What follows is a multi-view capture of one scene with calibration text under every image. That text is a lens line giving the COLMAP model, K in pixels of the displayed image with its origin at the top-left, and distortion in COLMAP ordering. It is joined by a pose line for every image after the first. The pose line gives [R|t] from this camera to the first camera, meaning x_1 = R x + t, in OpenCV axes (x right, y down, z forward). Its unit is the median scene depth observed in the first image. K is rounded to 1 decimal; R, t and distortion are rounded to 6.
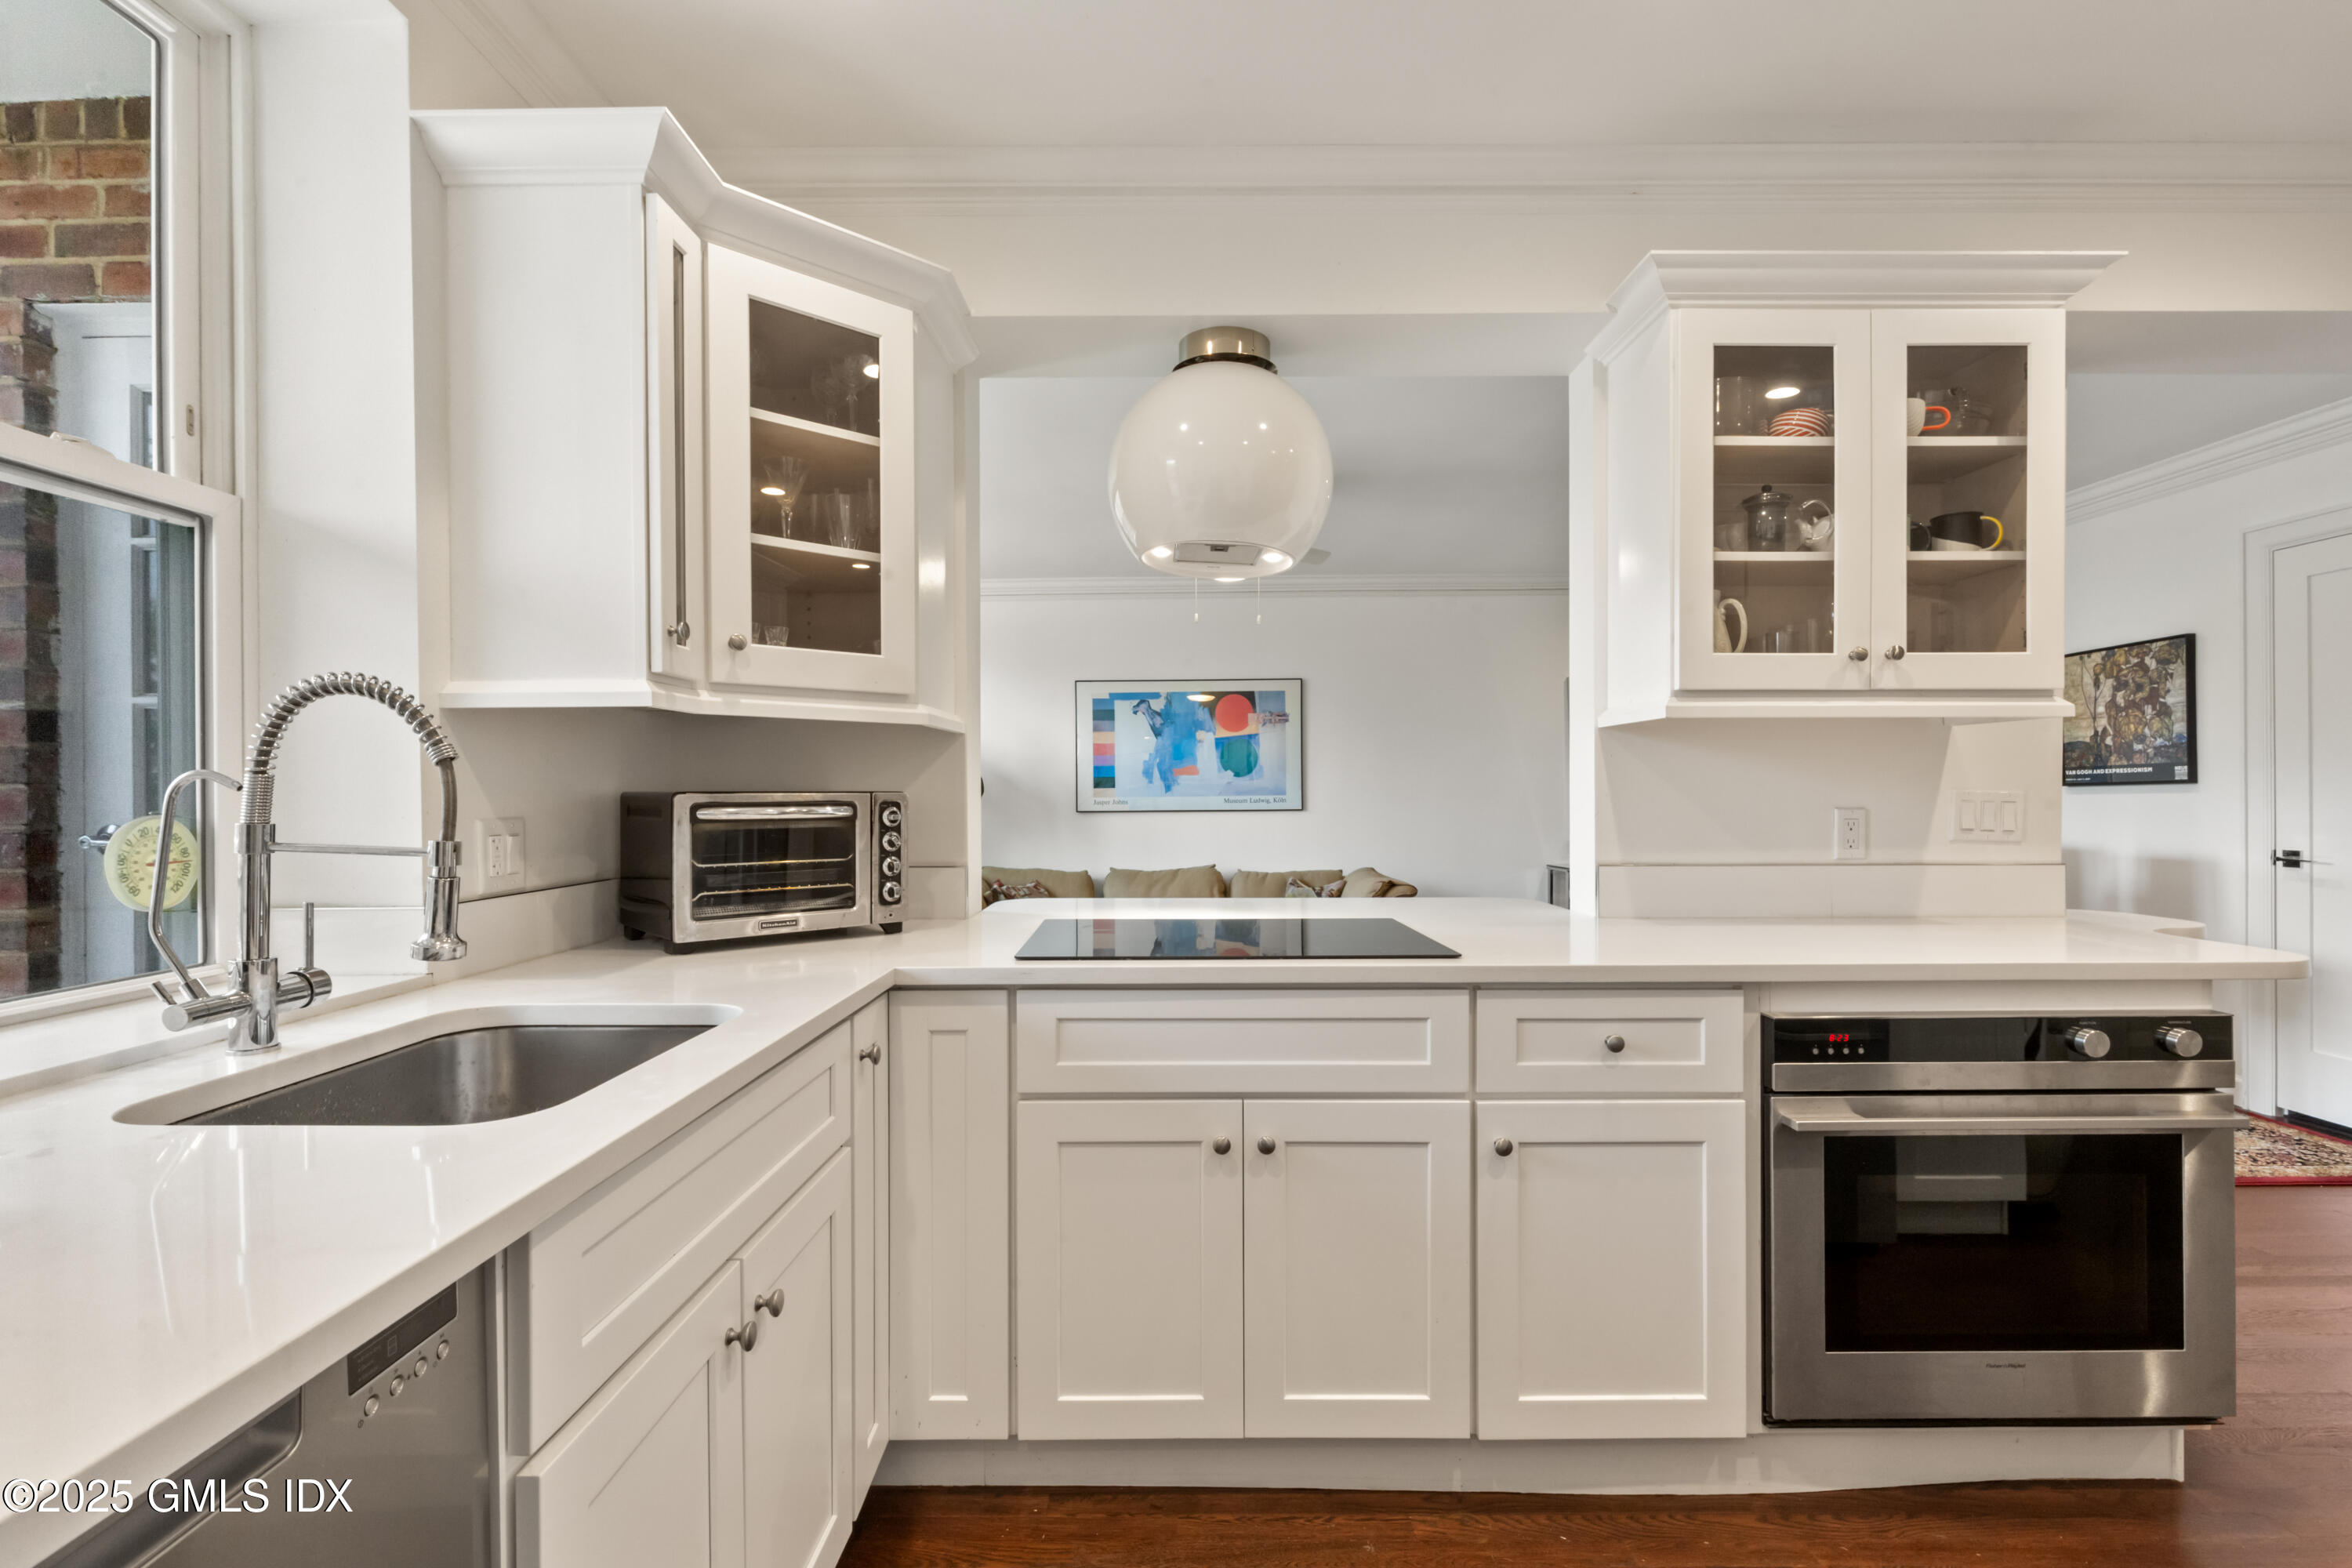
lens RADIAL K [[1068.5, 0, 1163.9], [0, 1068.5, 790.6], [0, 0, 1]] dist [0.003115, -0.000517]
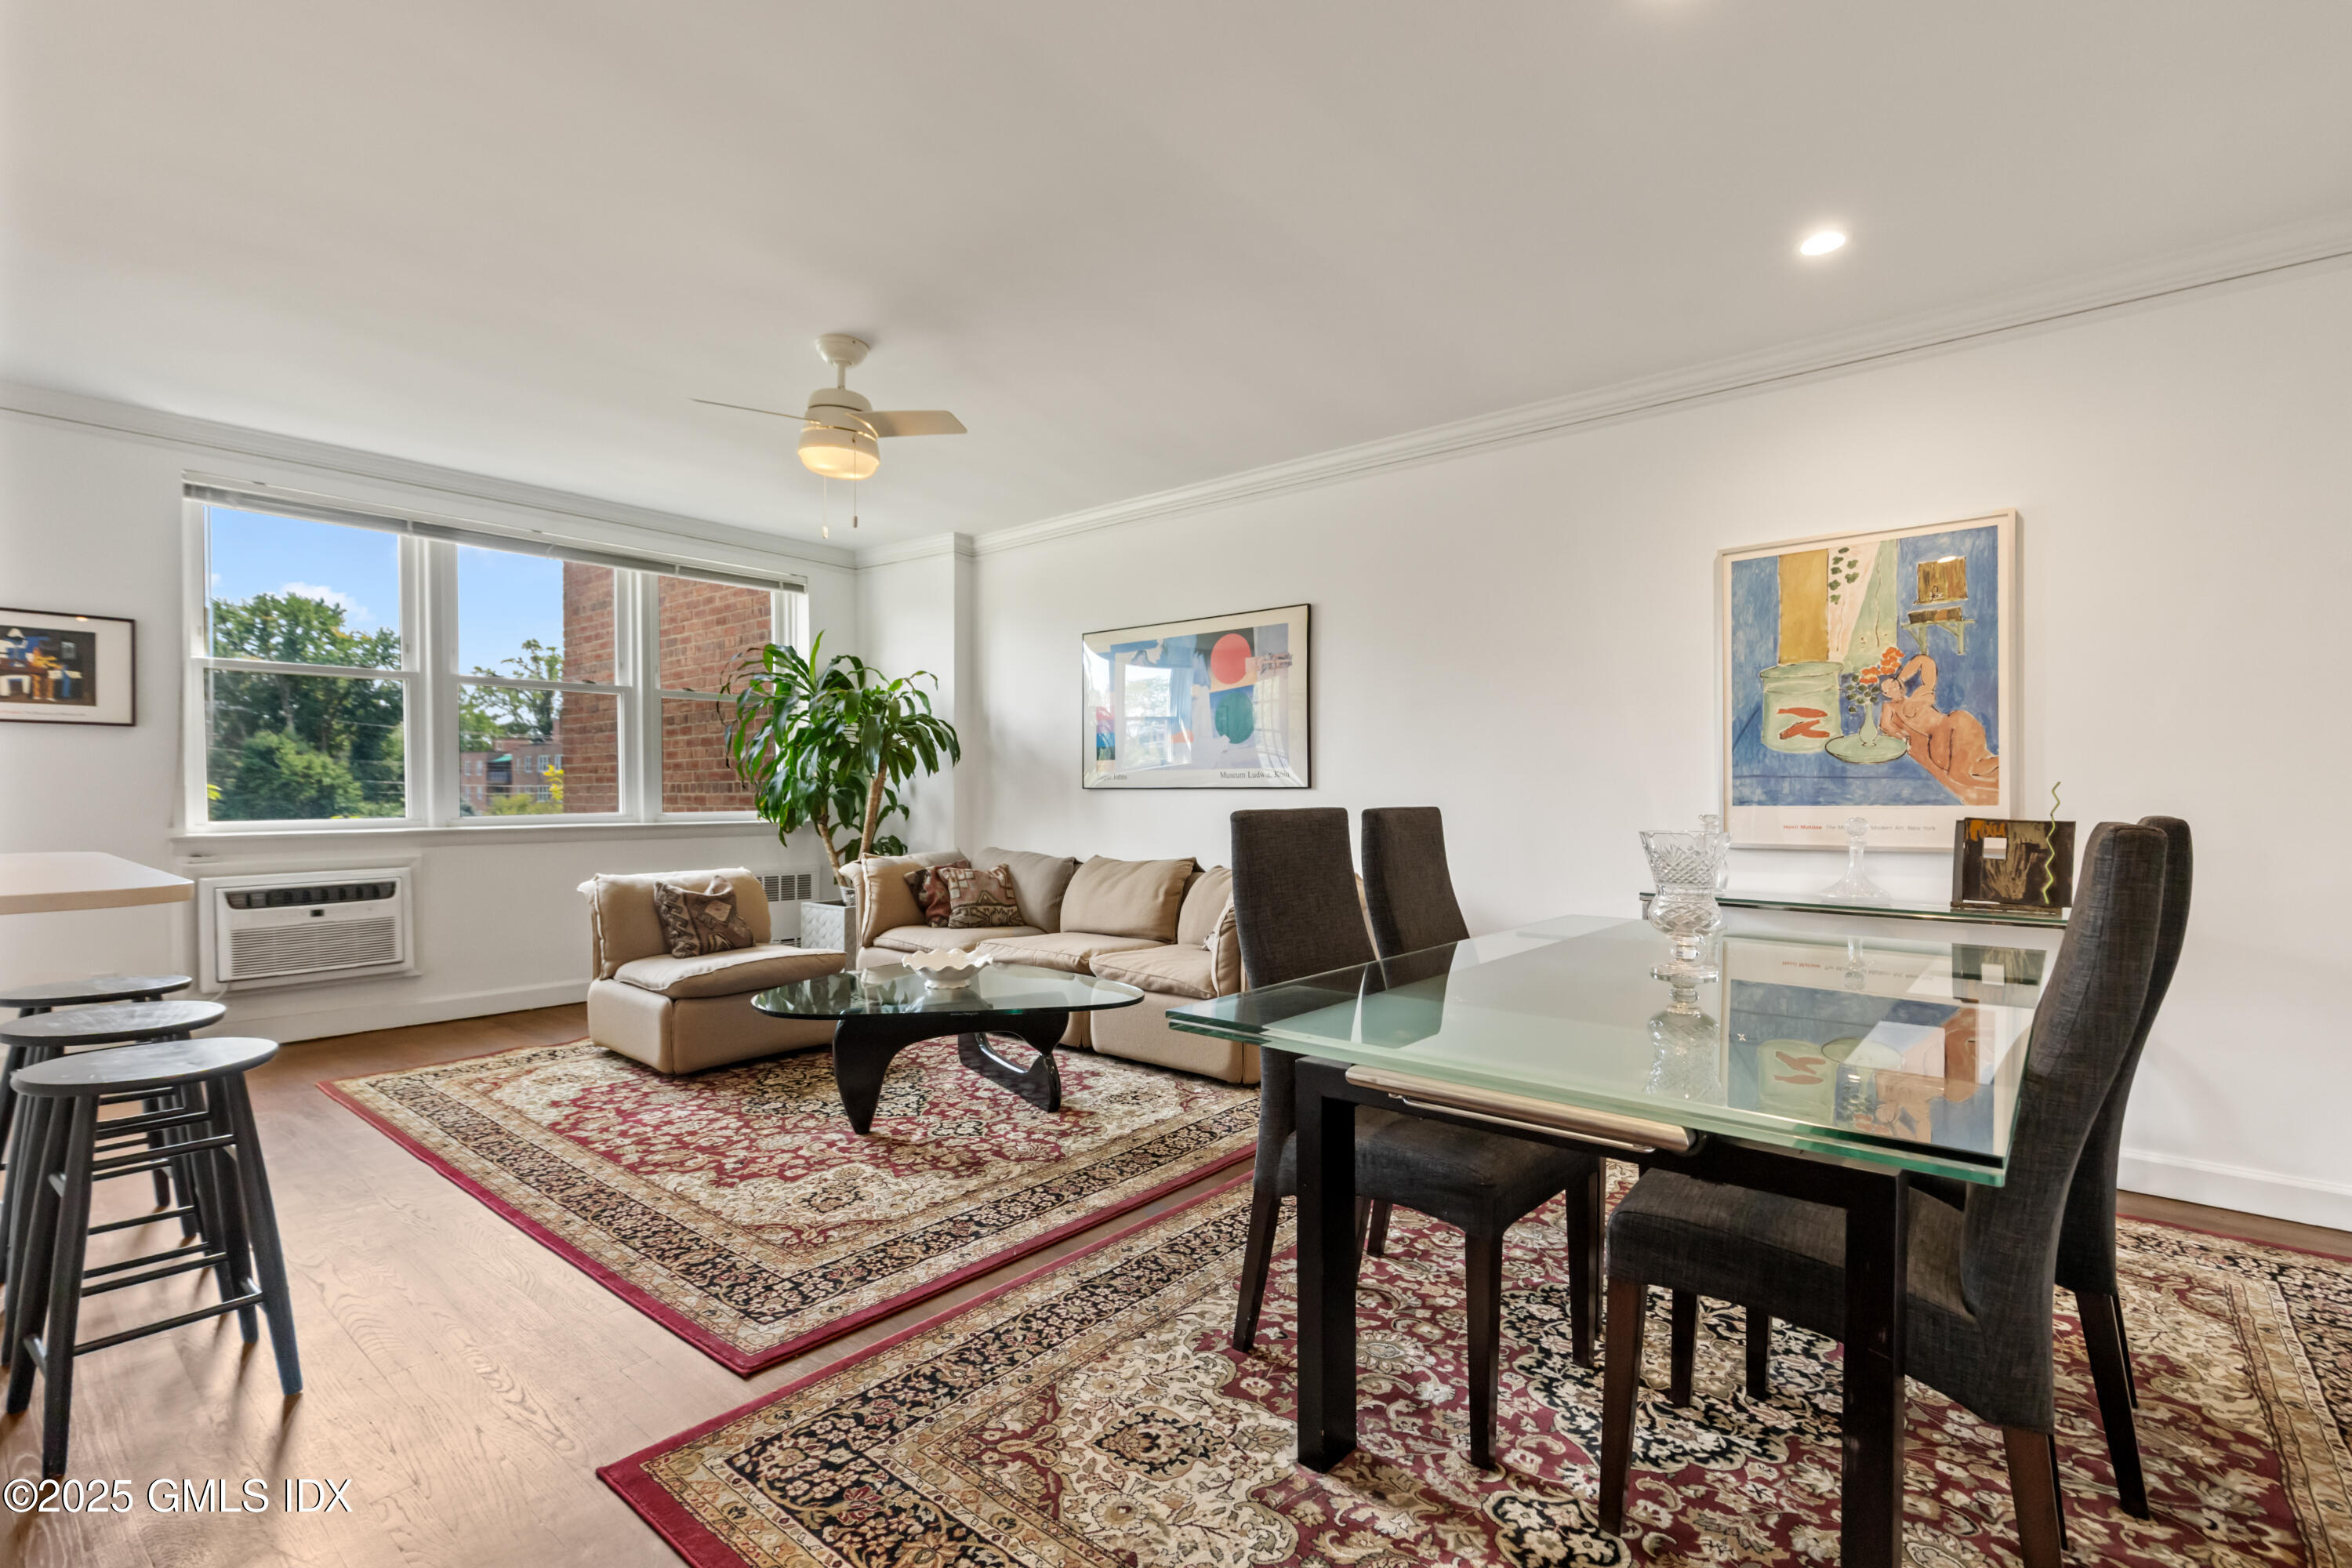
lens RADIAL K [[1072.4, 0, 1172.3], [0, 1072.4, 803.2], [0, 0, 1]] dist [0.001881, -0.000633]
pose [[0.766341, 0.015891, -0.642237, 0.731115], [-0.005888, 0.999826, 0.017713, 0.022710], [0.642407, -0.009793, 0.766301, 0.548977]]
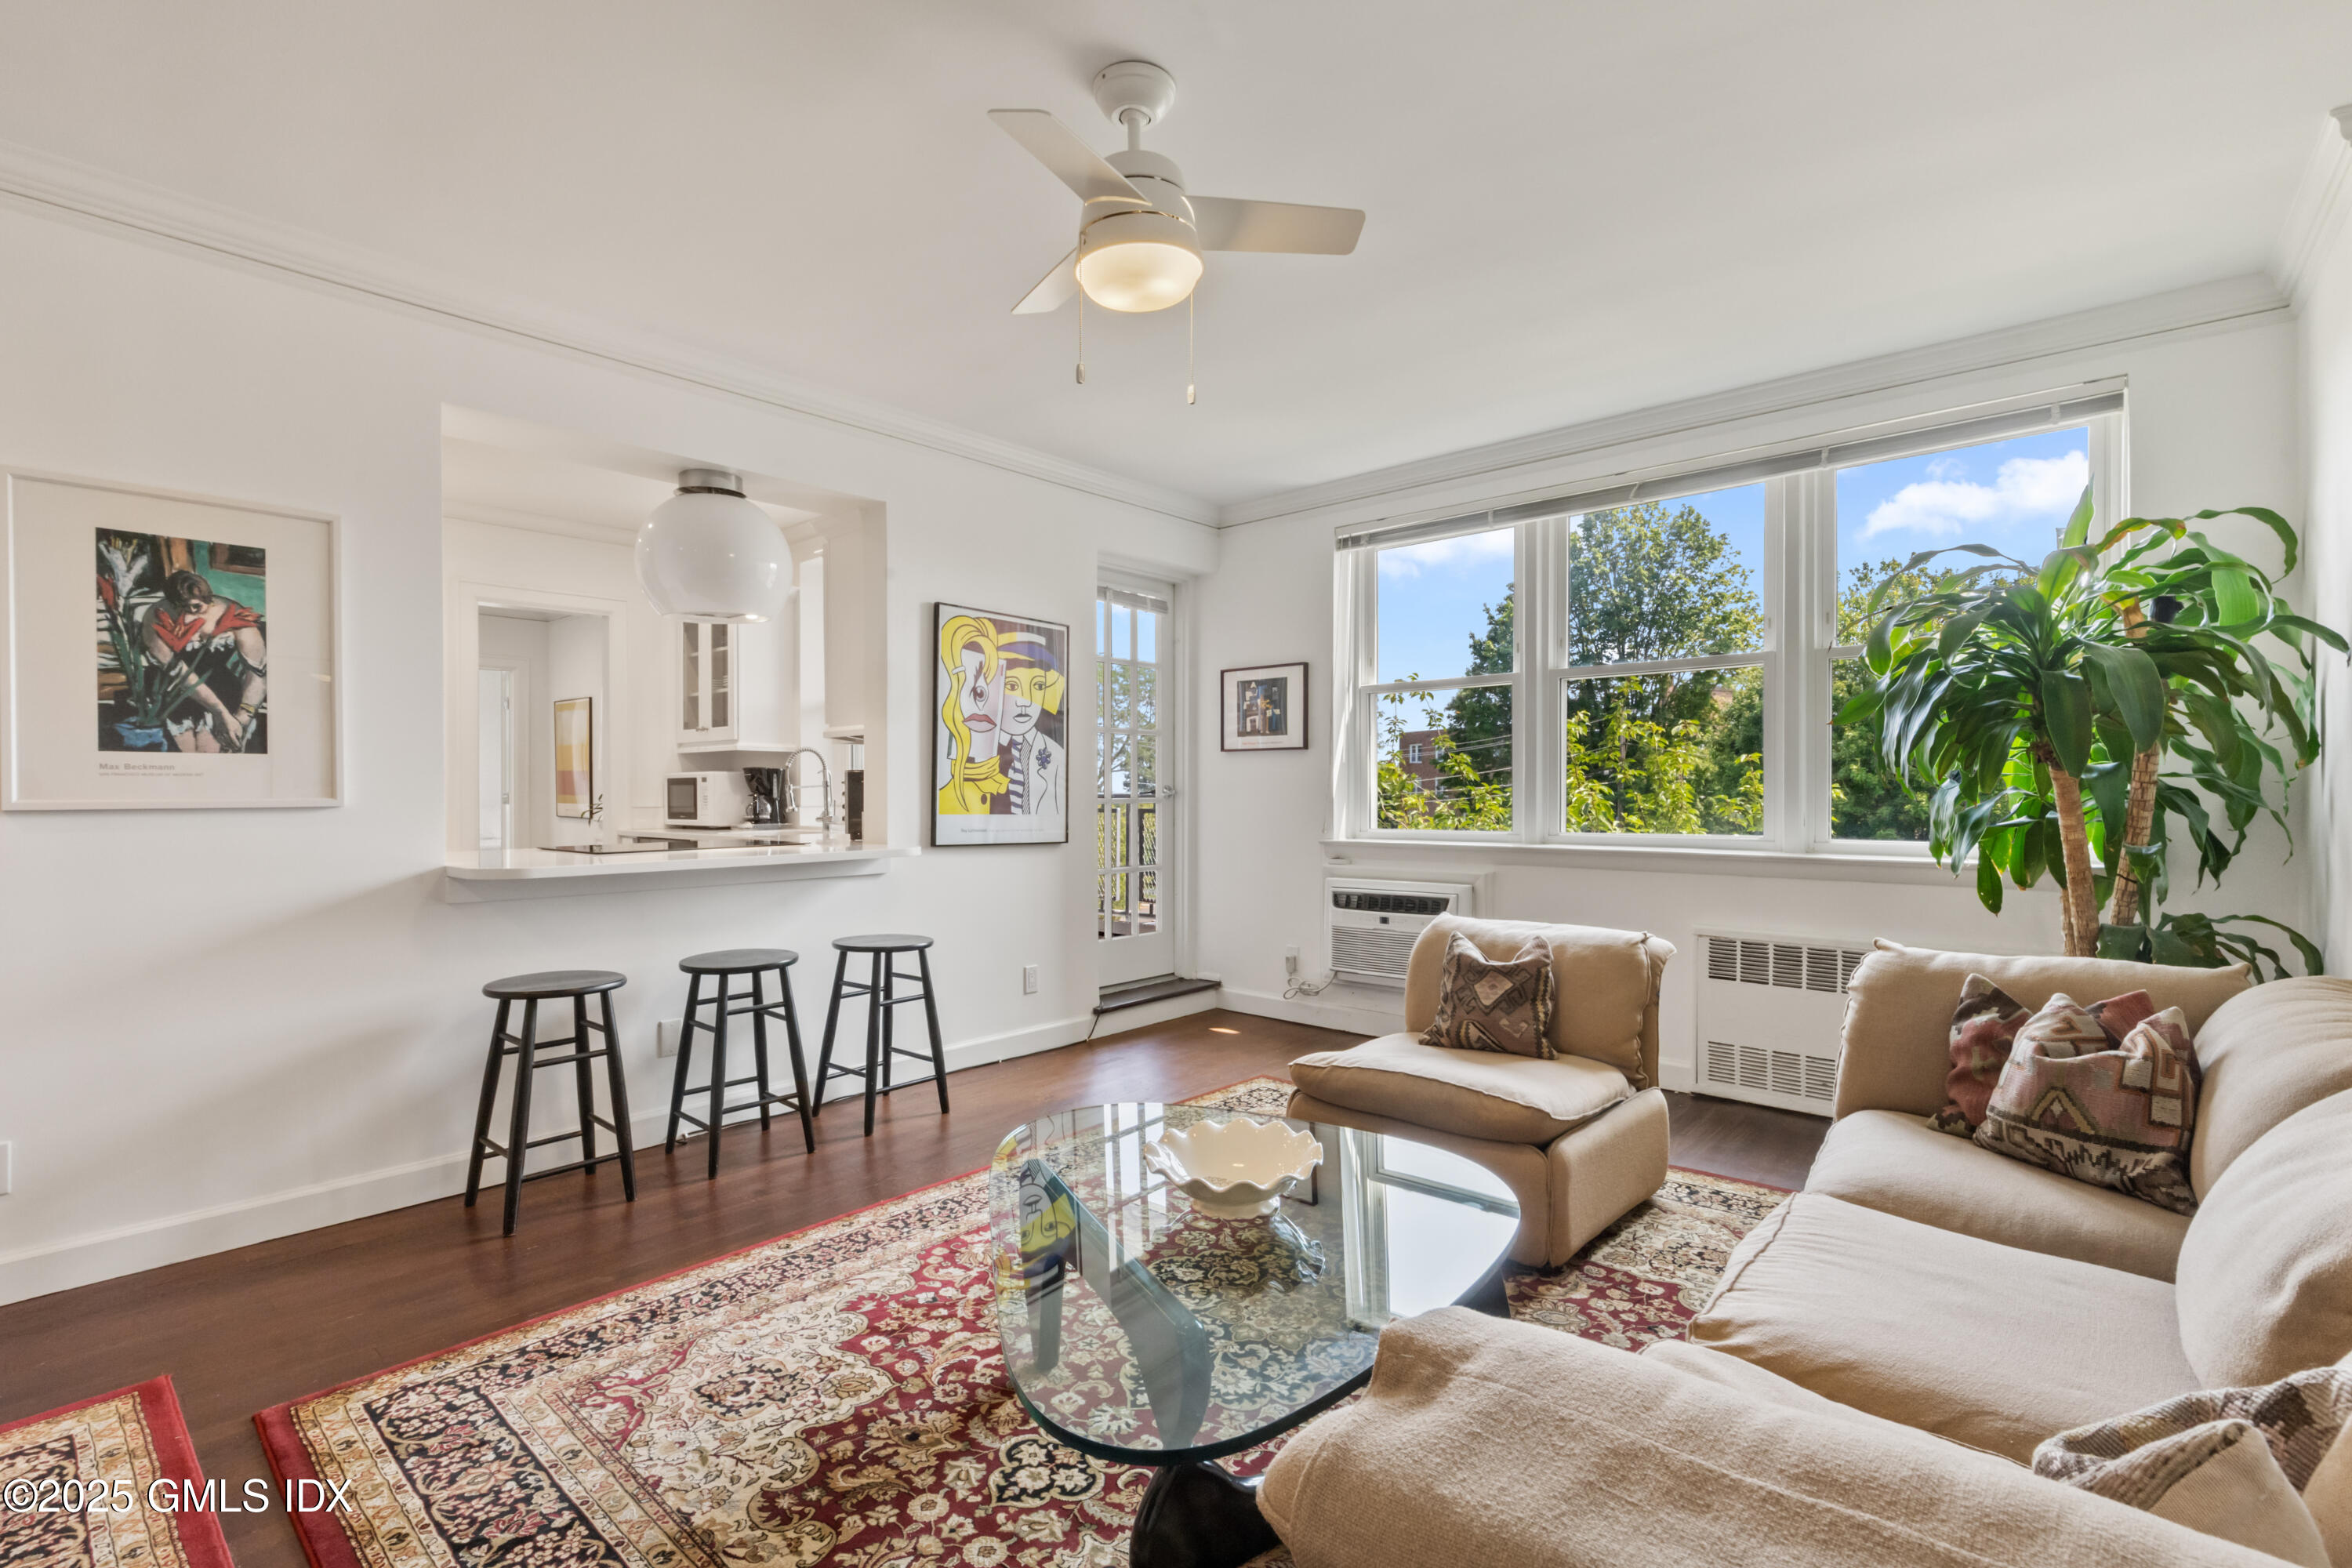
lens RADIAL K [[1068.5, 0, 1163.9], [0, 1068.5, 790.6], [0, 0, 1]] dist [0.003115, -0.000517]
pose [[-0.668573, 0.005842, -0.743624, 0.402485], [0.005990, 0.999979, 0.002471, 0.018488], [0.743623, -0.002802, -0.668594, 1.303169]]
